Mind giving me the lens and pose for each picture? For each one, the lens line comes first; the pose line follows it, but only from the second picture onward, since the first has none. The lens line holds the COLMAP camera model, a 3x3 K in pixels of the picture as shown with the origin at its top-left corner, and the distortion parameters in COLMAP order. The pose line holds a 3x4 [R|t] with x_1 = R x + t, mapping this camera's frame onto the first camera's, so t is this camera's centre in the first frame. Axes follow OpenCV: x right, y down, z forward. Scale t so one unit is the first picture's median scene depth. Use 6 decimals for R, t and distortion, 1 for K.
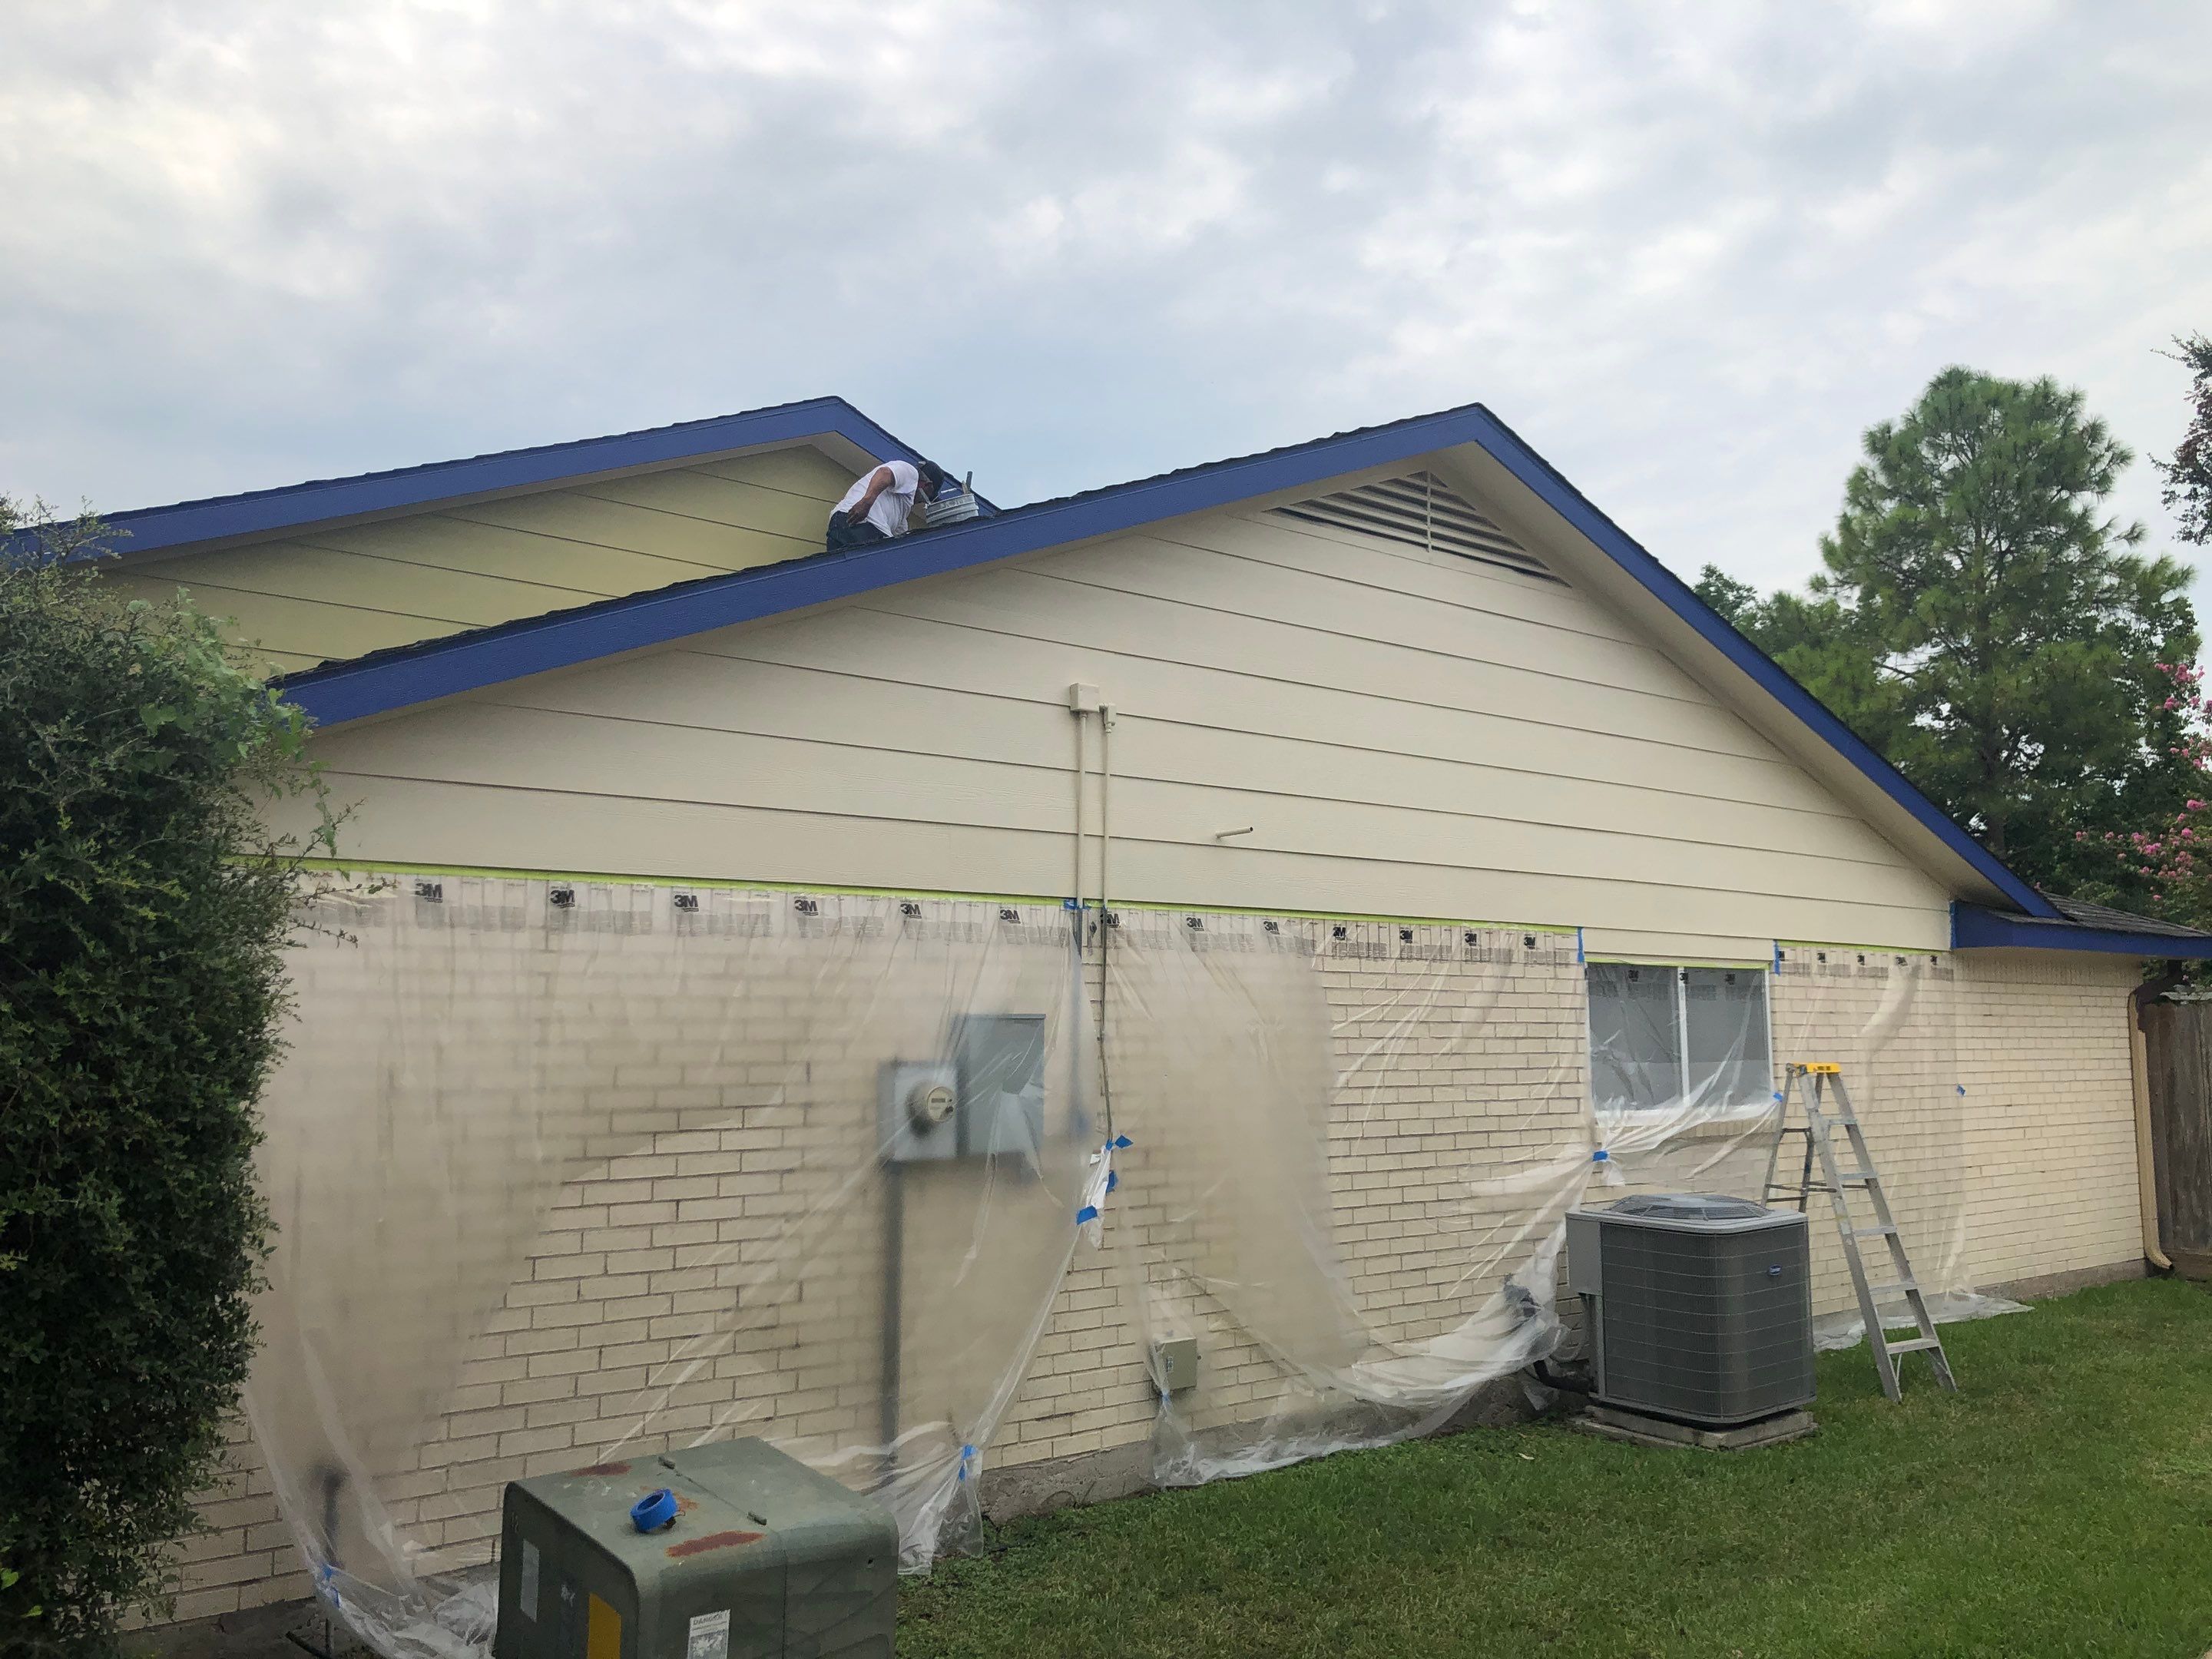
lens RADIAL K [[1837.2, 0, 1106.0], [0, 1837.2, 829.5], [0, 0, 1]] dist [0.006747, 0.076806]
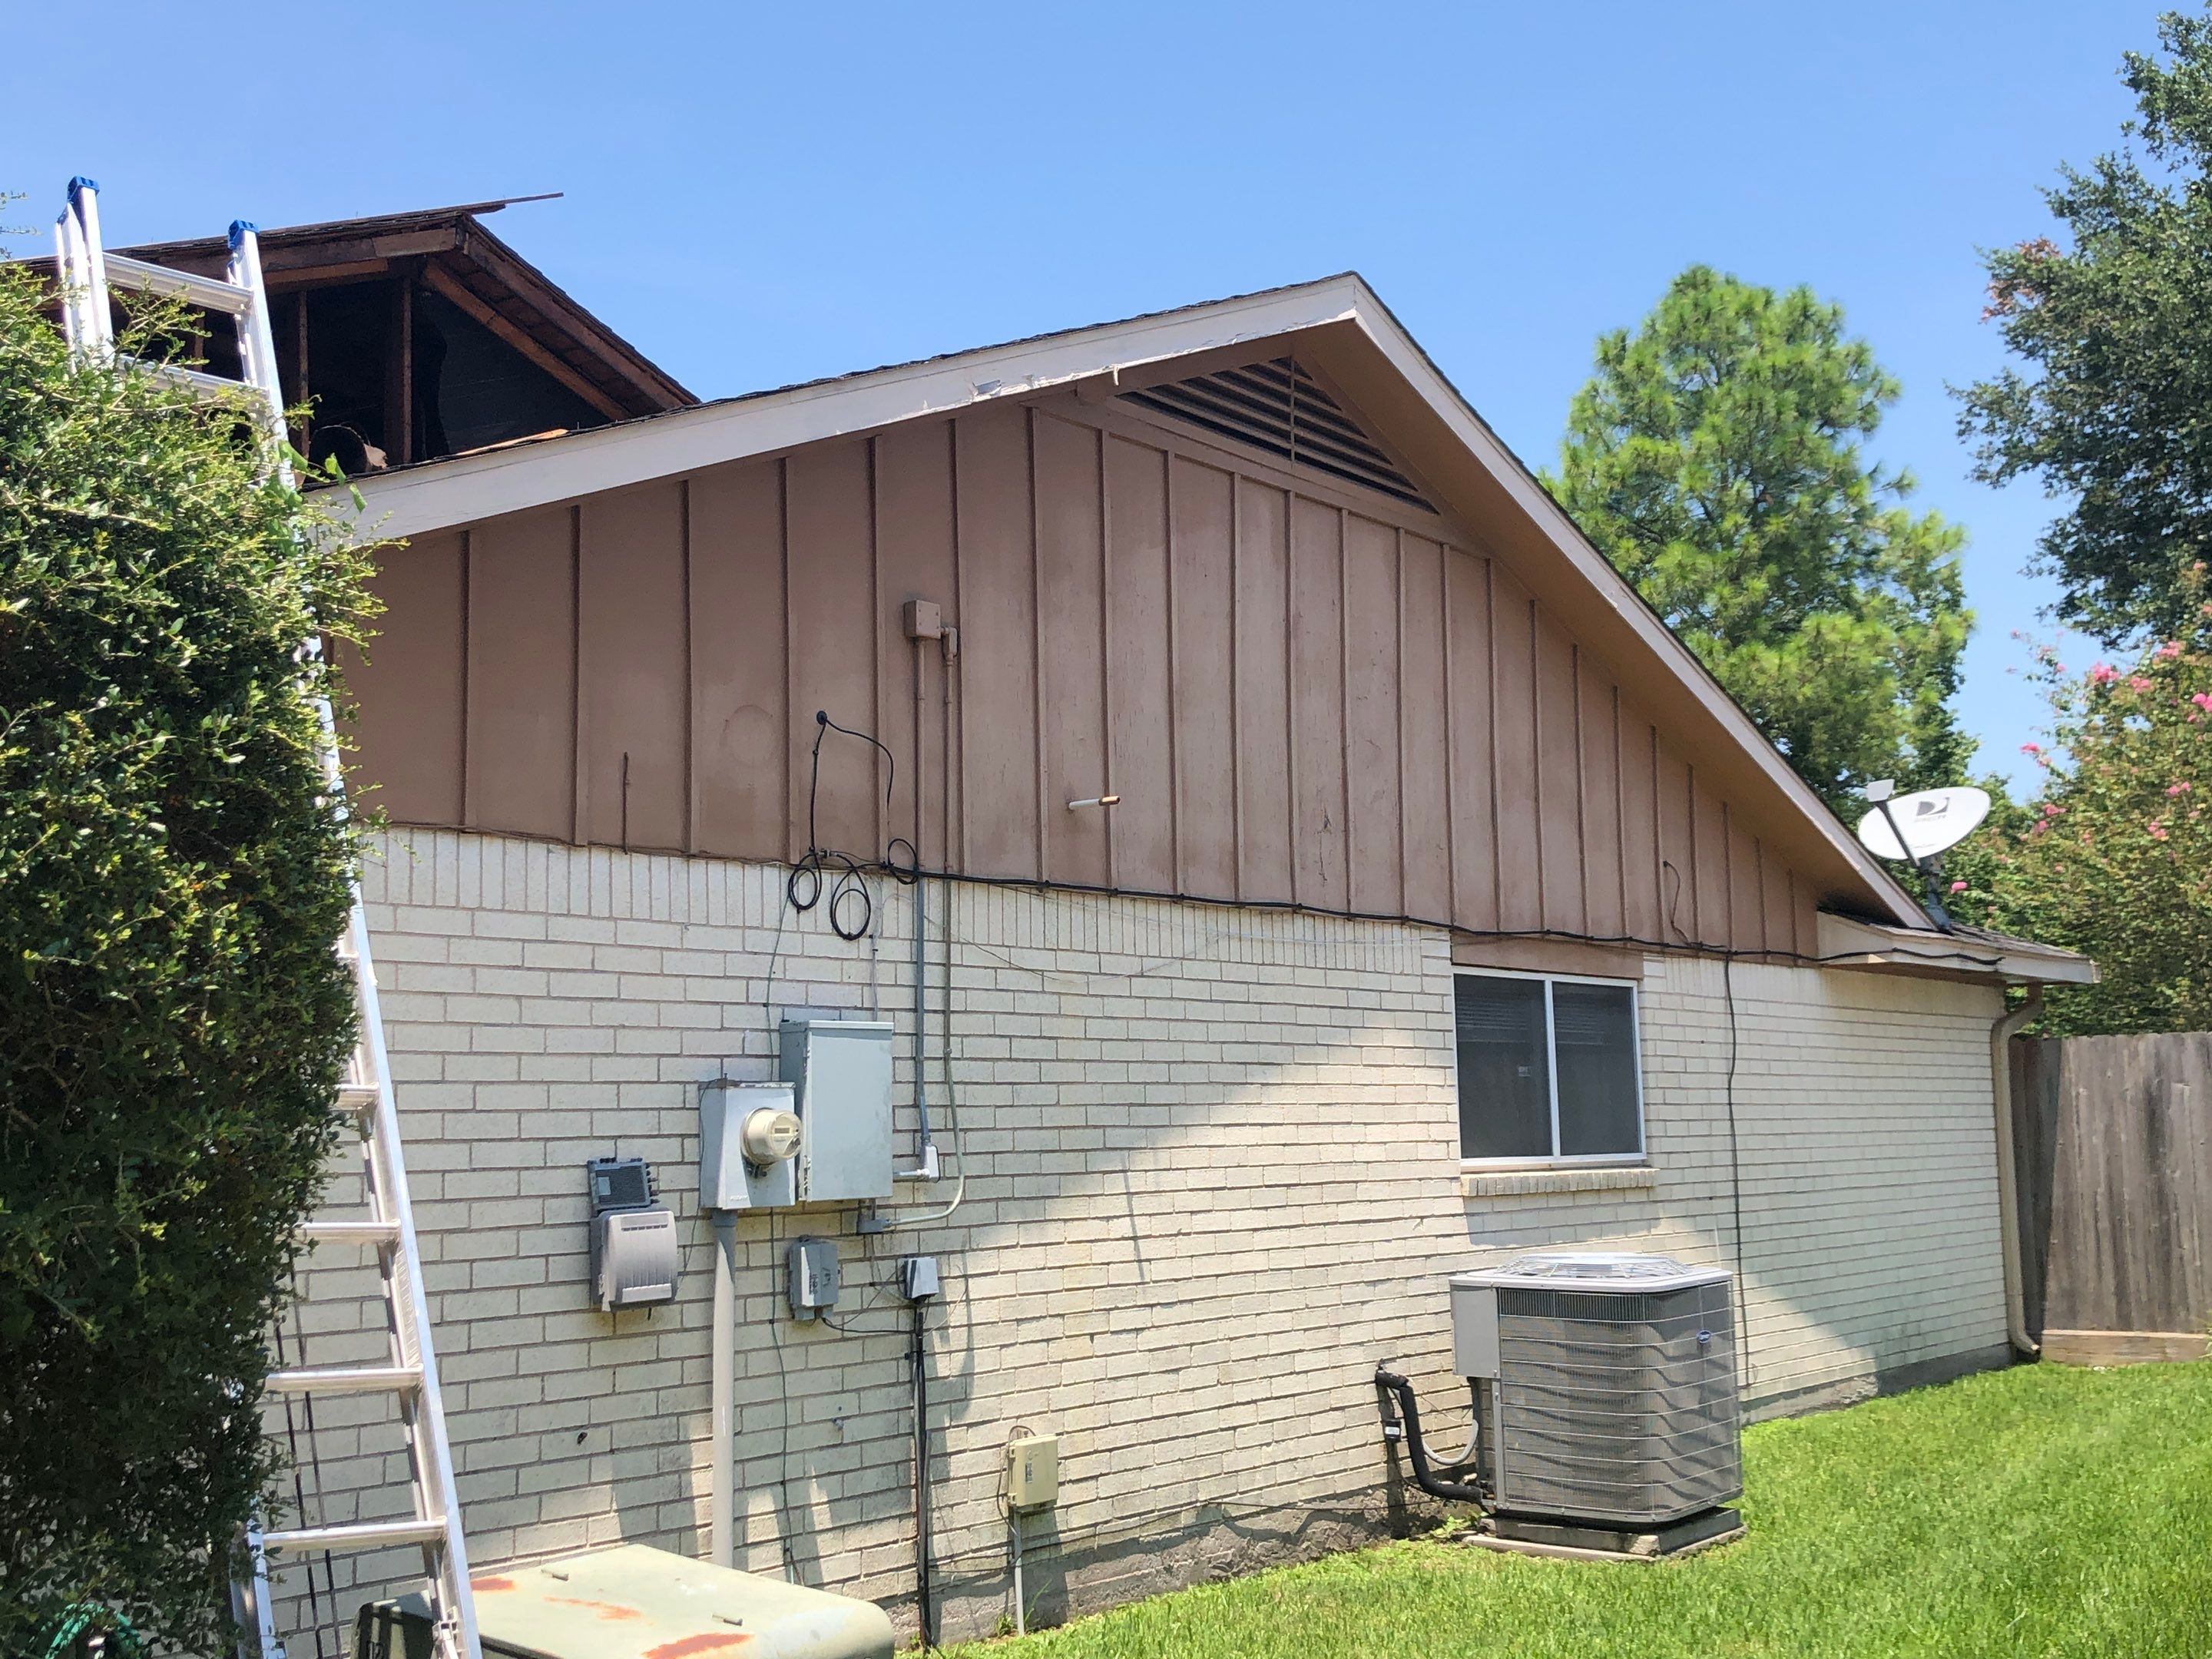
lens RADIAL K [[2540.6, 0, 1106.0], [0, 2540.6, 829.5], [0, 0, 1]] dist [0.120918, -0.252989]
pose [[0.974919, 0.010209, 0.222325, -0.100441], [-0.008292, 0.999920, -0.009555, 0.015570], [-0.222405, 0.007472, 0.974926, -0.038921]]
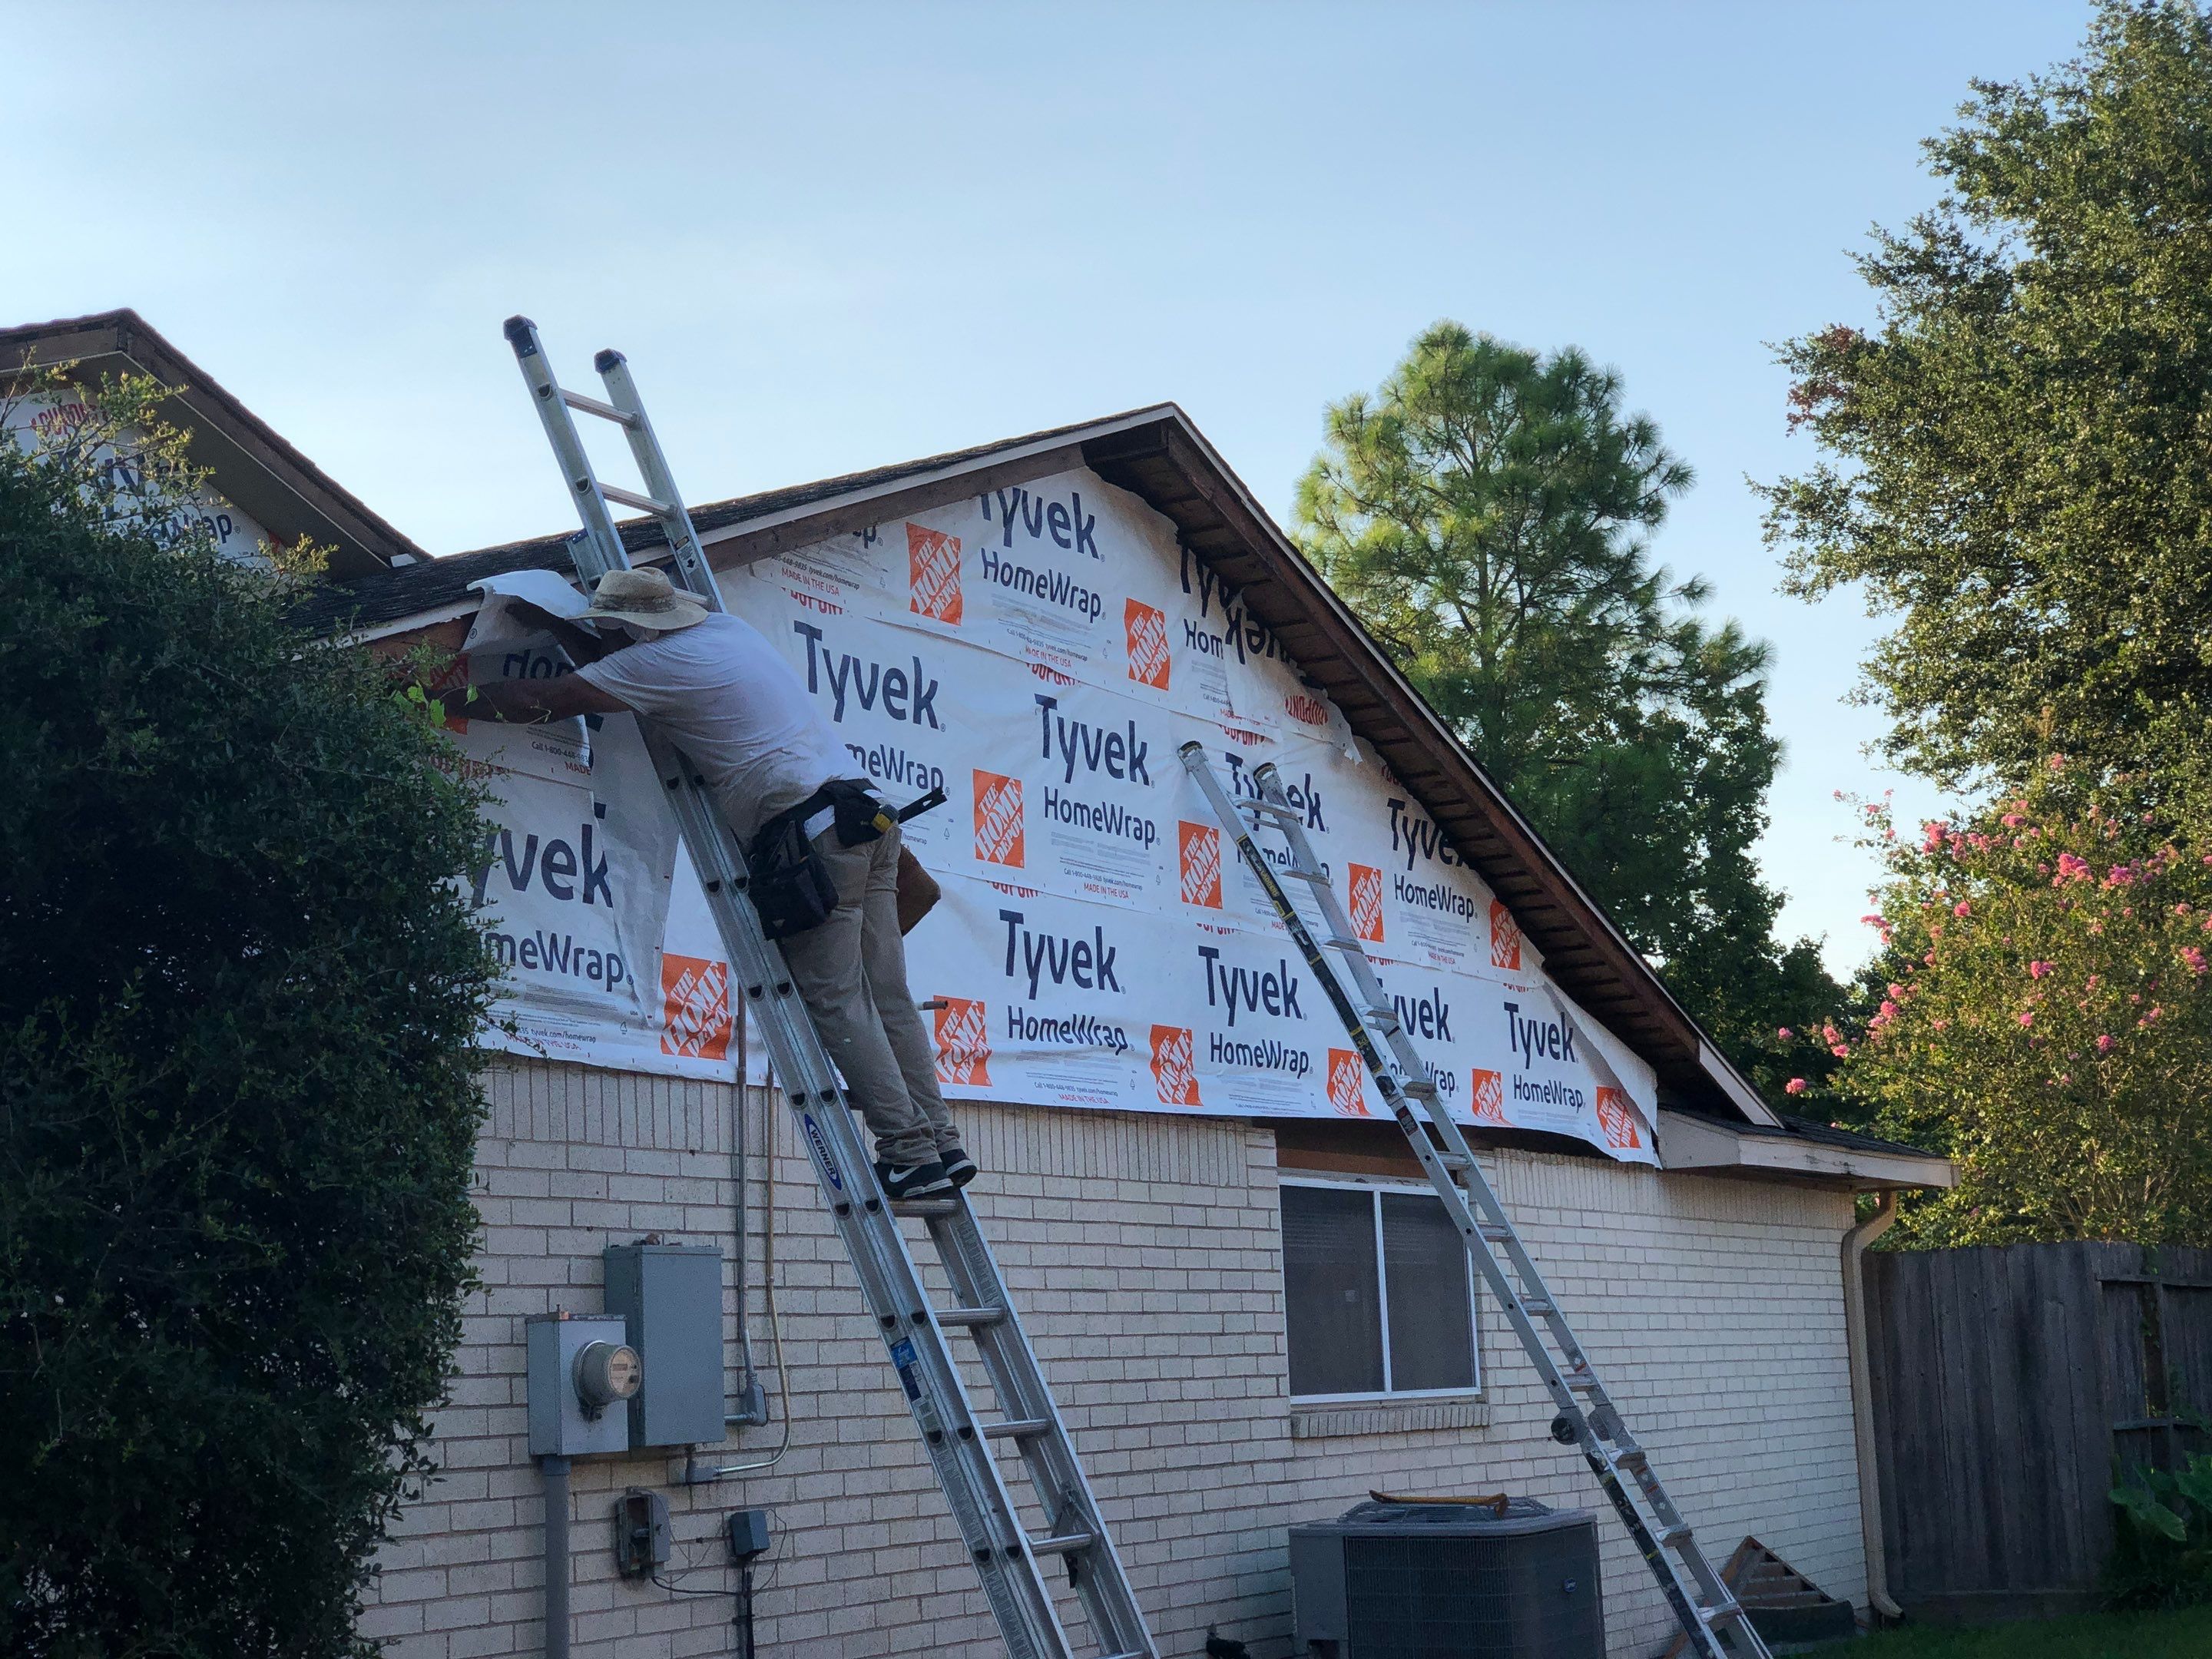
lens RADIAL K [[3314.2, 0, 1106.0], [0, 3314.2, 829.5], [0, 0, 1]] dist [-0.029941, 0.988408]
pose [[0.938188, 0.020331, 0.345530, -0.182163], [0.001974, 0.997943, -0.064081, 0.012535], [-0.346122, 0.060802, 0.936217, -0.134360]]
